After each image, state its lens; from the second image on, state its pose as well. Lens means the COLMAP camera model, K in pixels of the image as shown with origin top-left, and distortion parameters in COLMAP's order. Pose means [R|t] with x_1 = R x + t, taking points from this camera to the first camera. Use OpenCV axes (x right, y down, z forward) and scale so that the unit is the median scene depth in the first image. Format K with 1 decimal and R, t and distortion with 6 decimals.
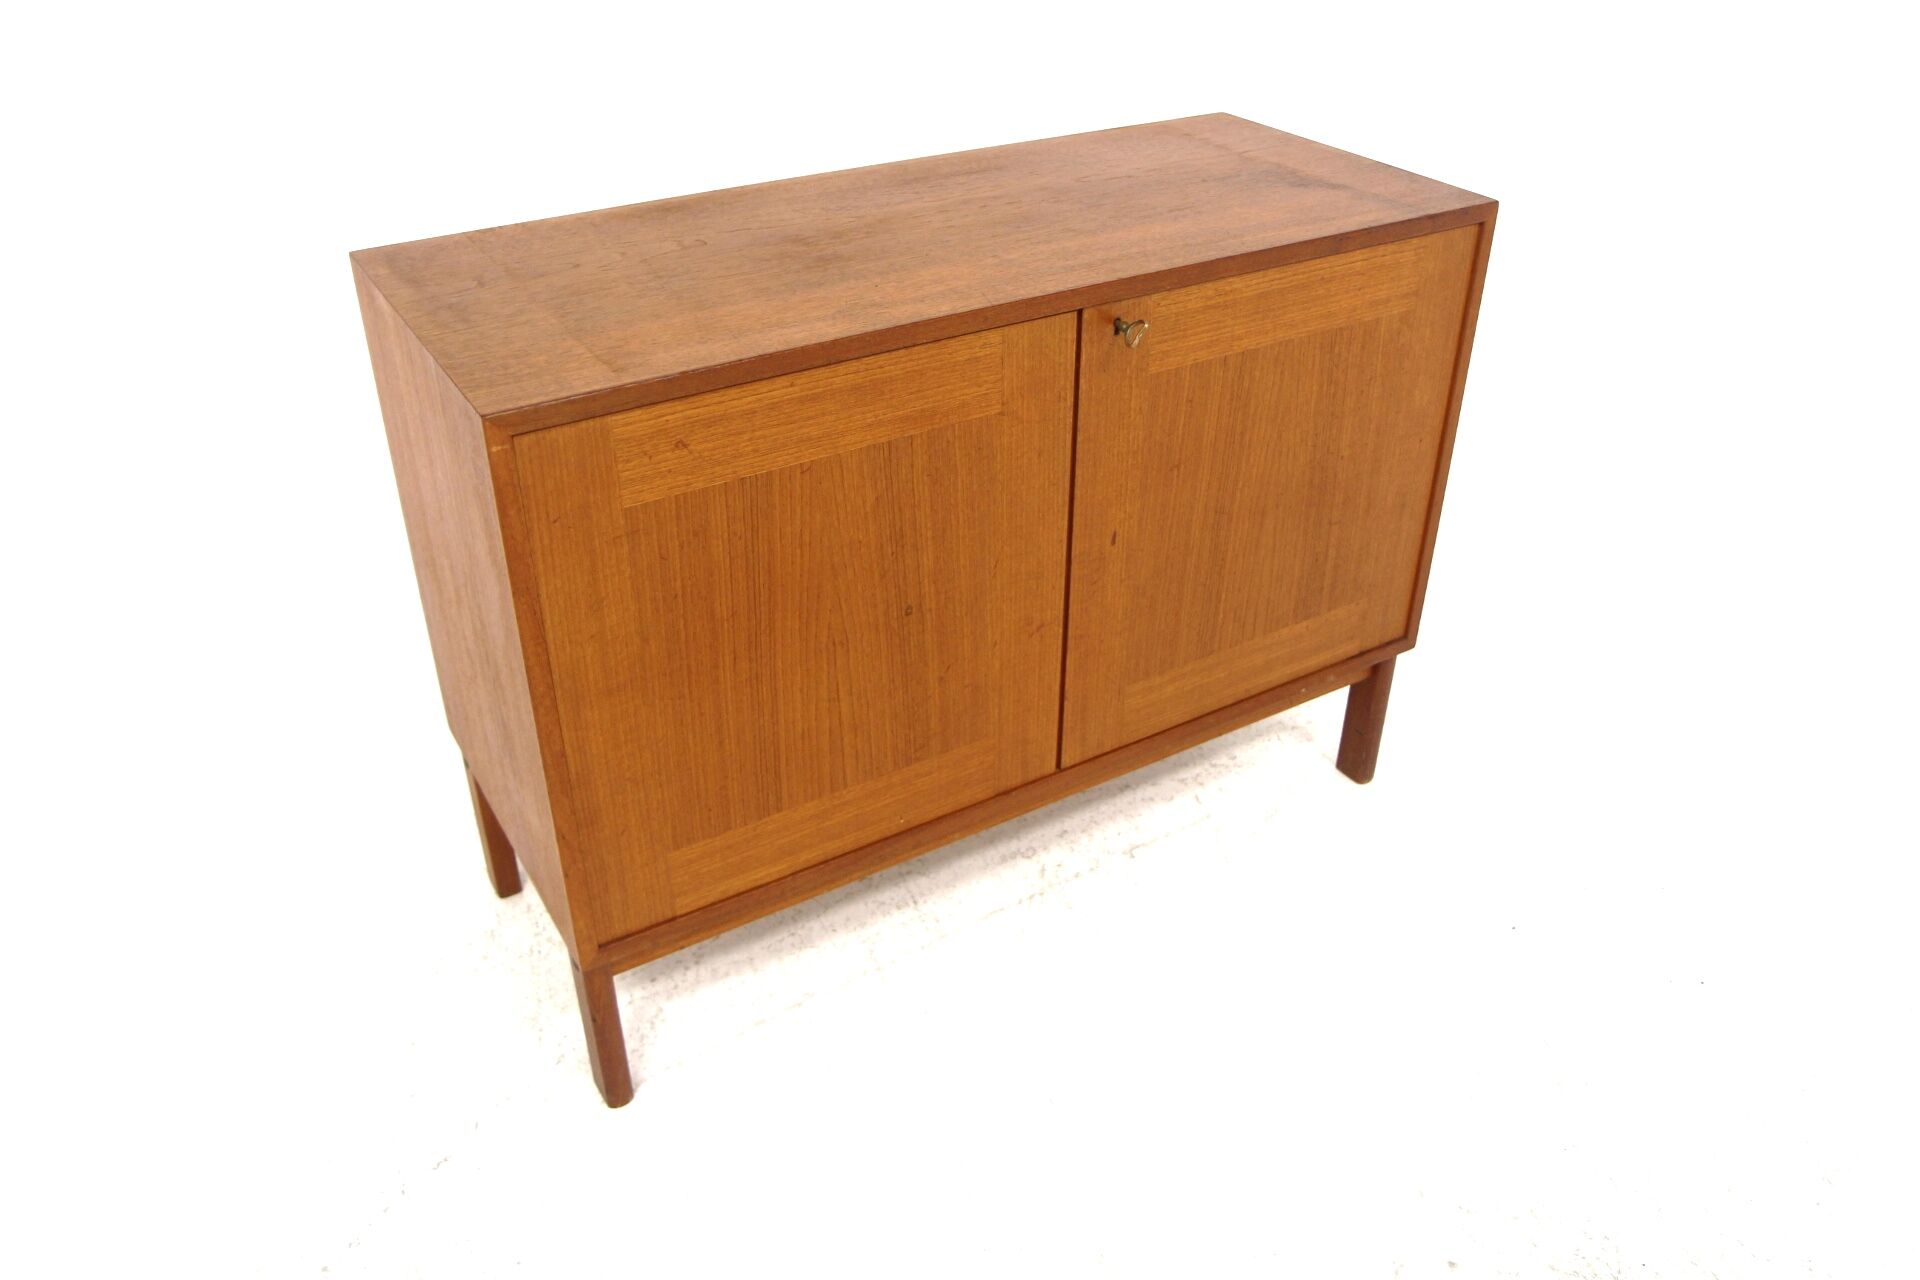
lens RADIAL K [[1480.5, 0, 956.4], [0, 1480.5, 634.5], [0, 0, 1]] dist [-0.088270, 0.013377]
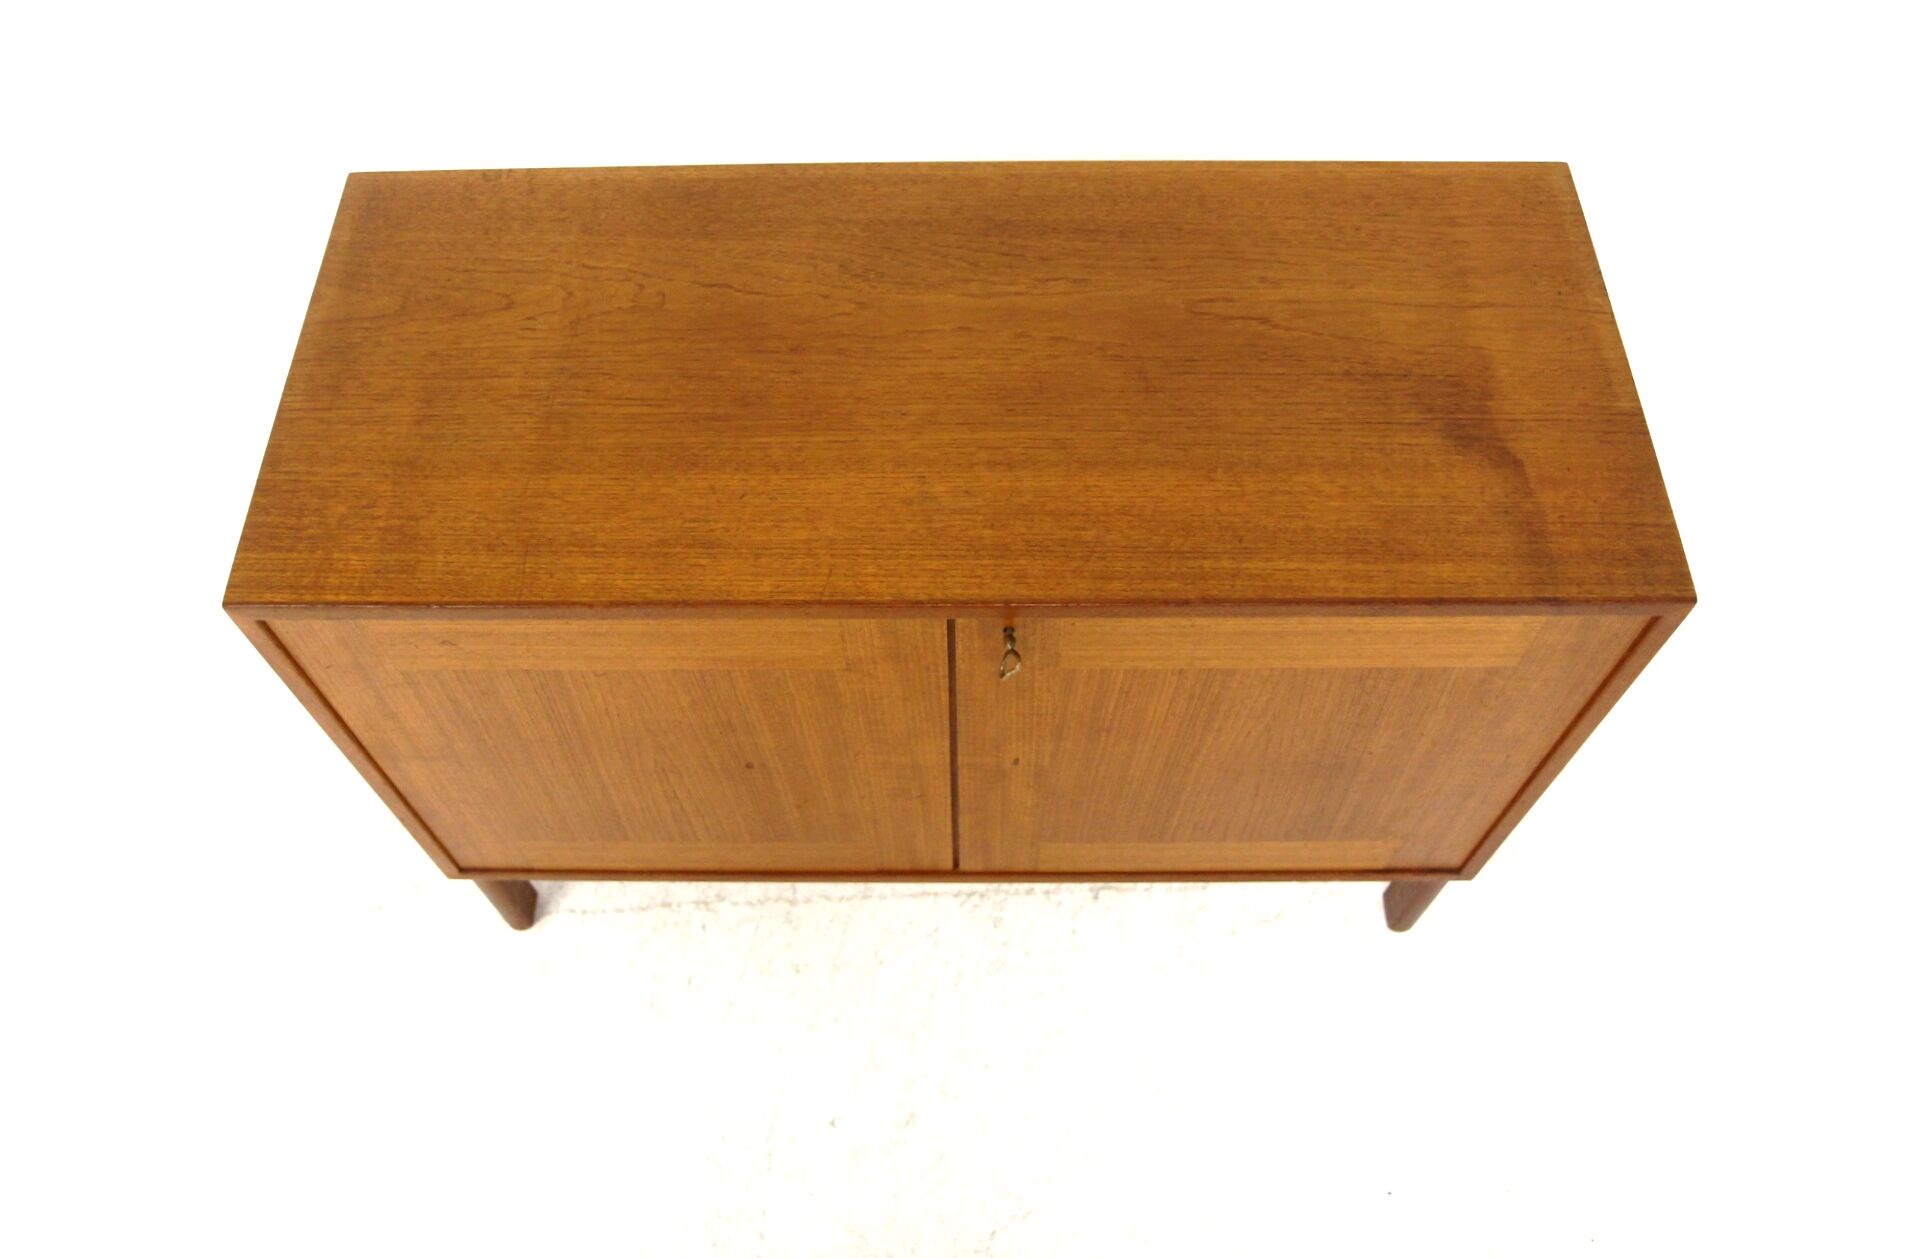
lens RADIAL K [[1482.7, 0, 944.1], [0, 1482.7, 626.7], [0, 0, 1]] dist [-0.089733, 0.016837]
pose [[0.851687, 0.445474, -0.276010, 0.277744], [-0.267680, 0.822600, 0.501674, -0.561489], [0.450528, -0.353387, 0.819842, 0.289282]]
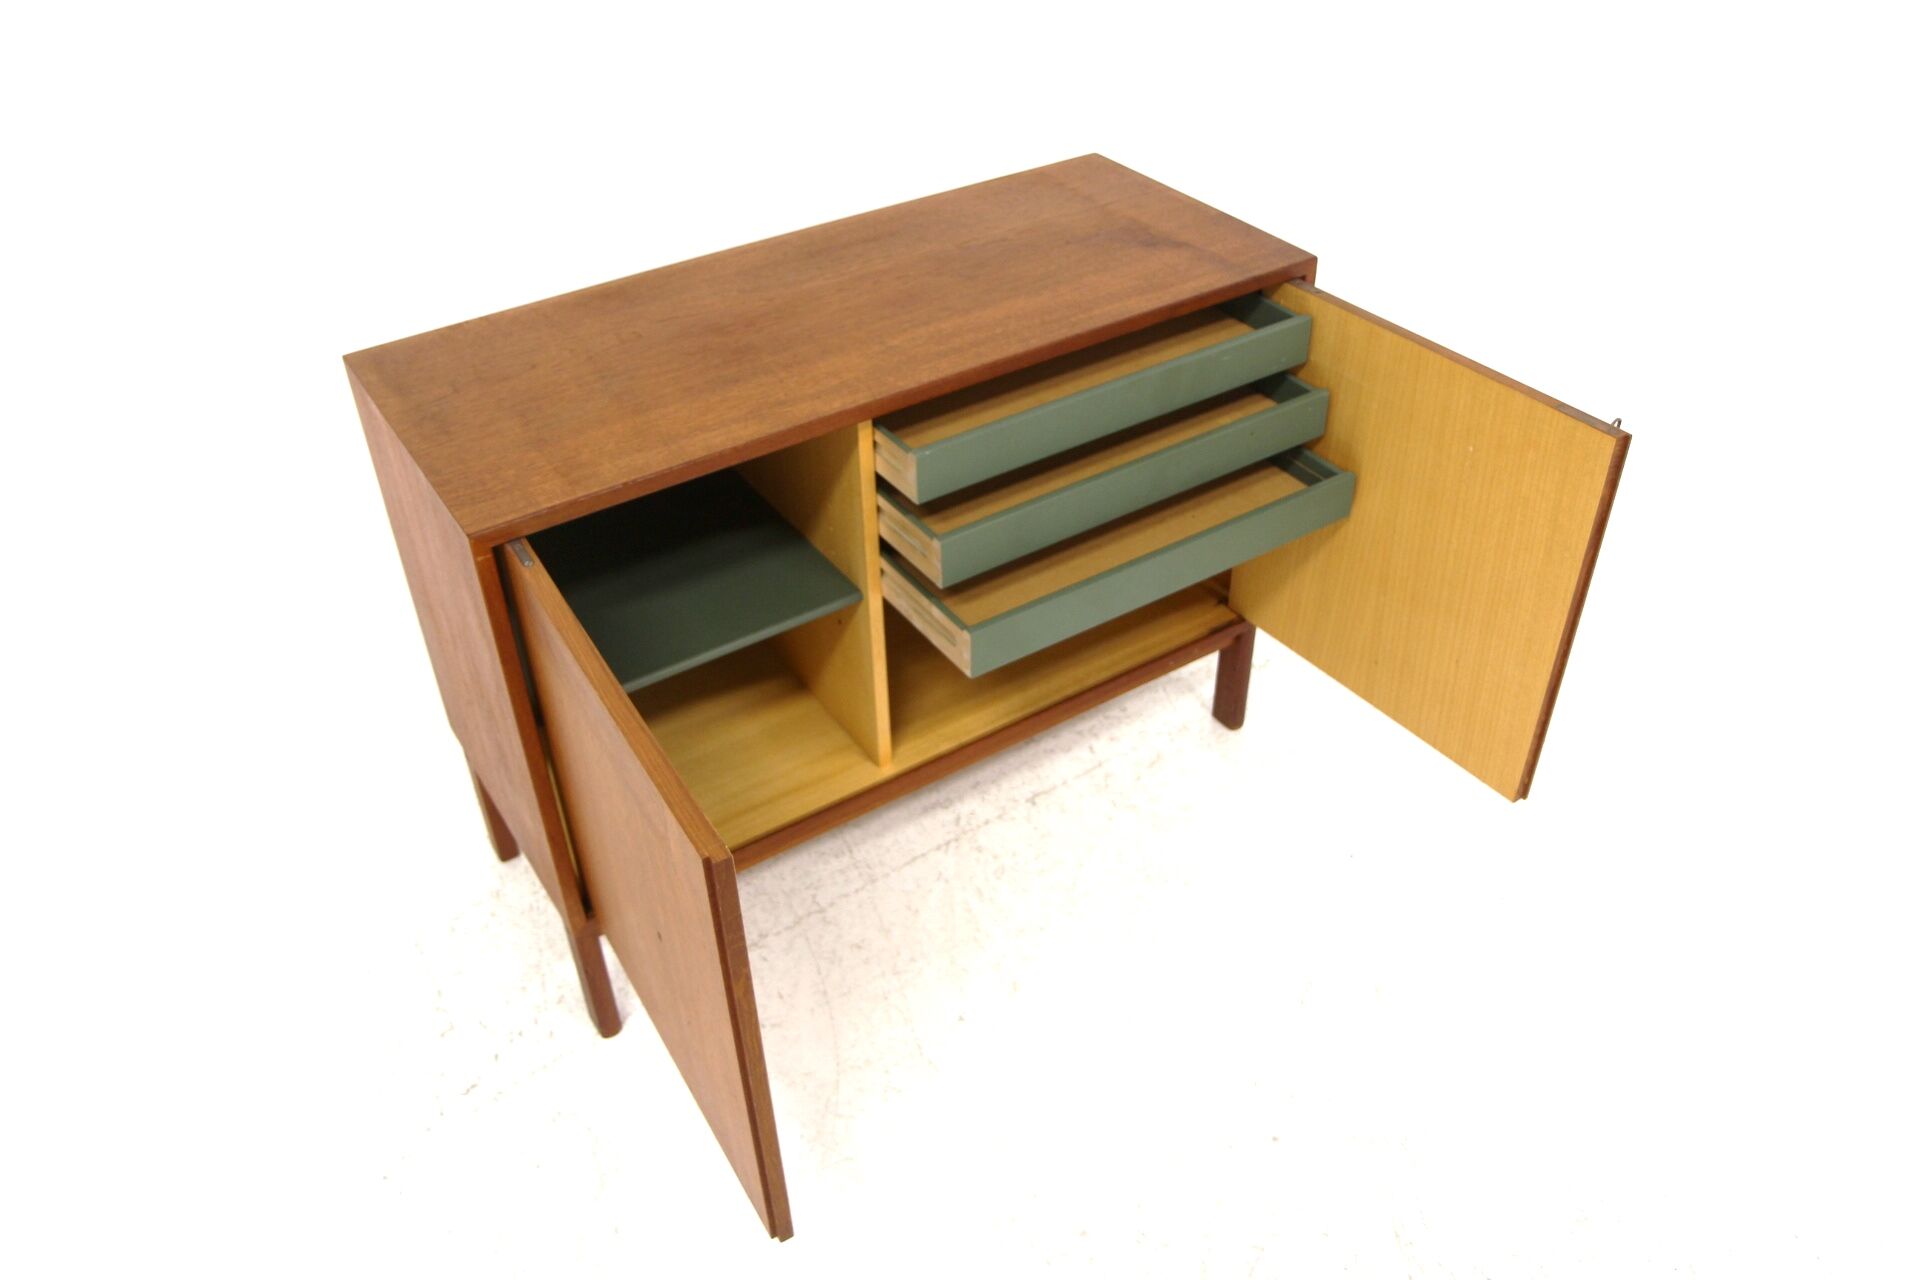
lens RADIAL K [[1480.5, 0, 952.6], [0, 1480.5, 640.9], [0, 0, 1]] dist [-0.088270, 0.013377]
pose [[0.999264, -0.037117, 0.009688, 0.059384], [0.036007, 0.994653, 0.096791, -0.120789], [-0.013229, -0.096371, 0.995258, -0.207282]]
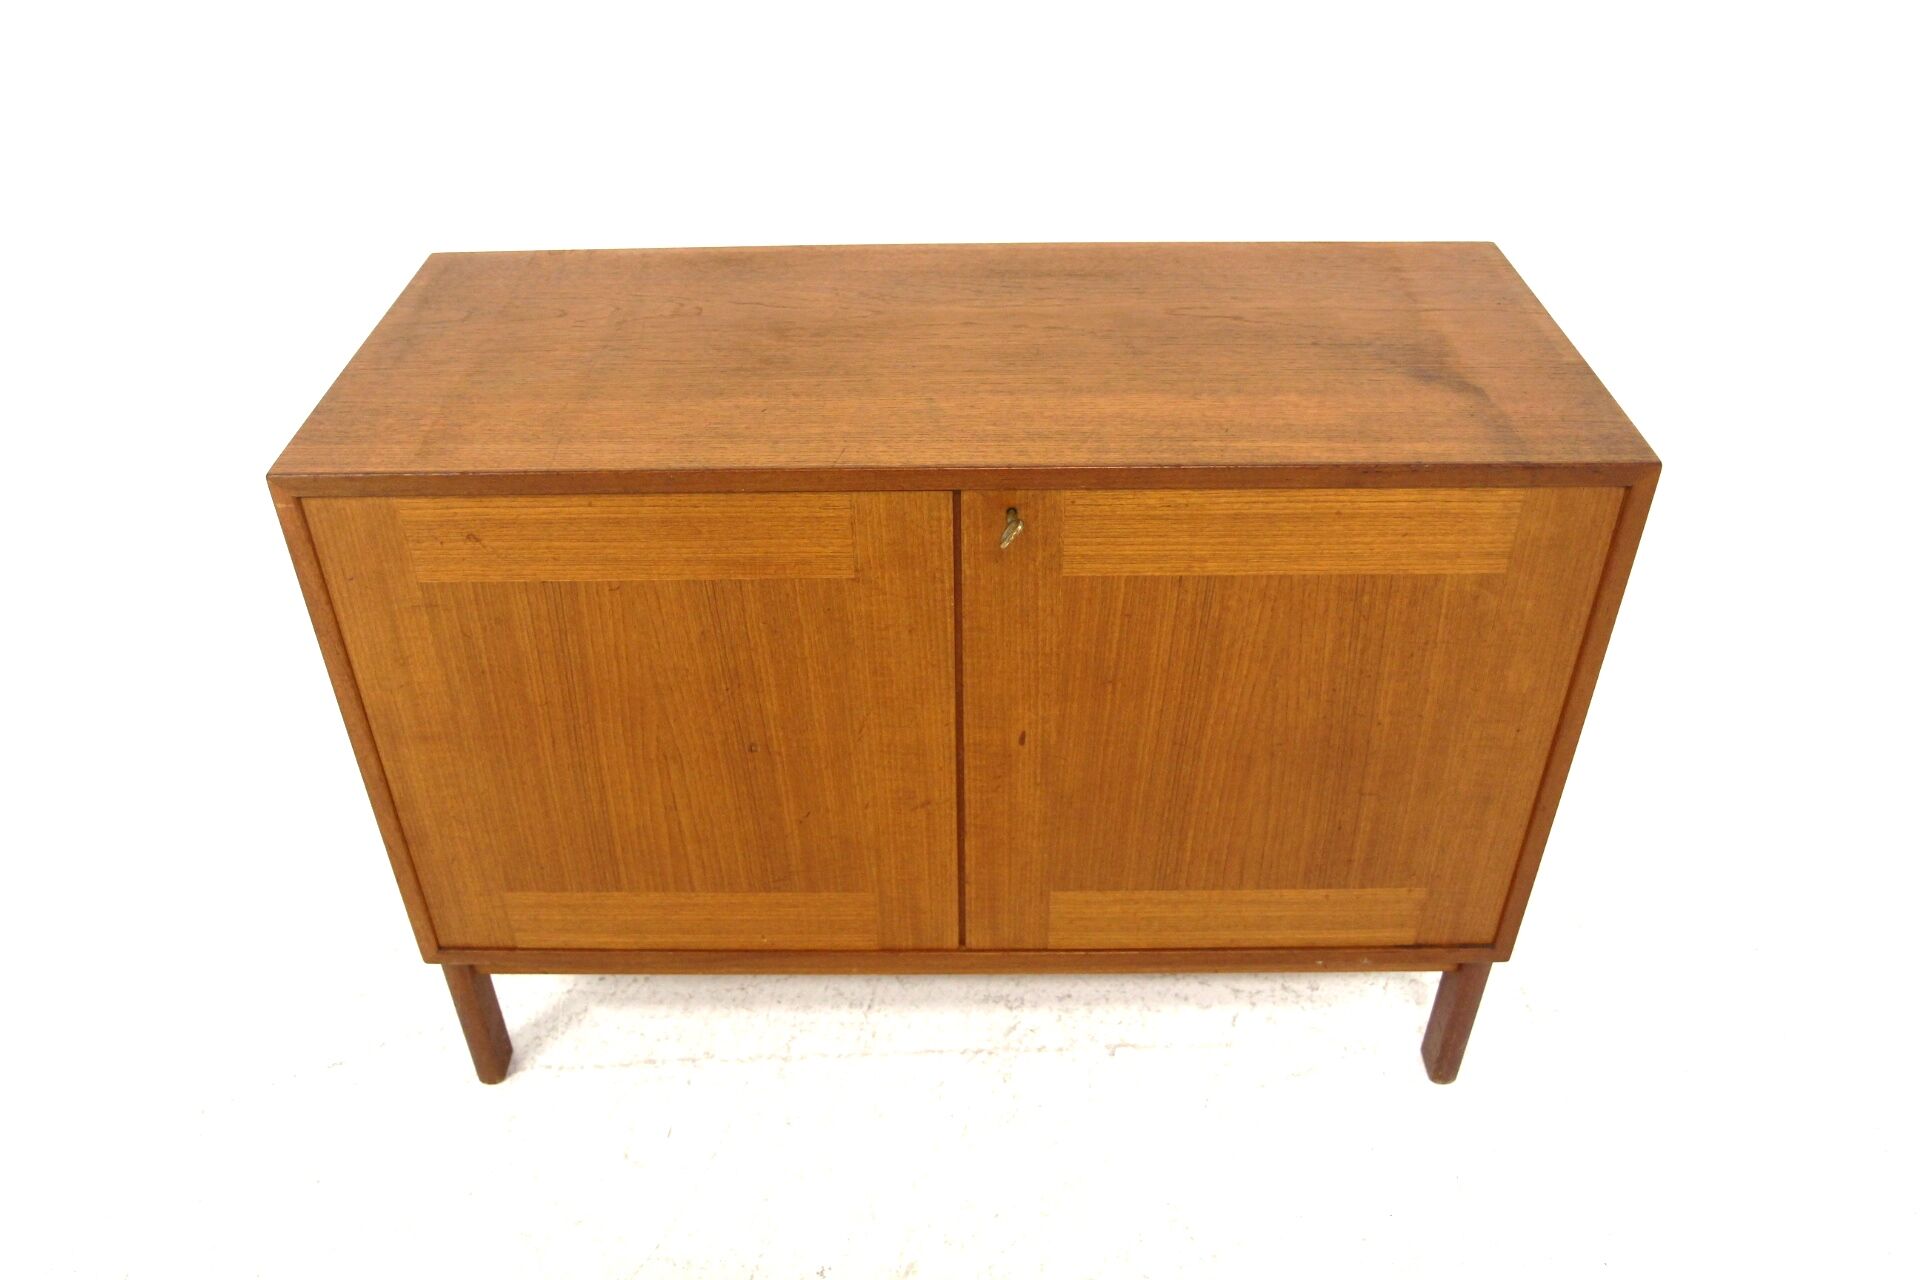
lens RADIAL K [[1480.5, 0, 951.8], [0, 1480.5, 645.0], [0, 0, 1]] dist [-0.088270, 0.013377]
pose [[0.850606, 0.302883, -0.429804, 0.429530], [-0.270181, 0.953028, 0.136896, -0.225597], [0.451079, -0.000320, 0.892484, 0.205624]]
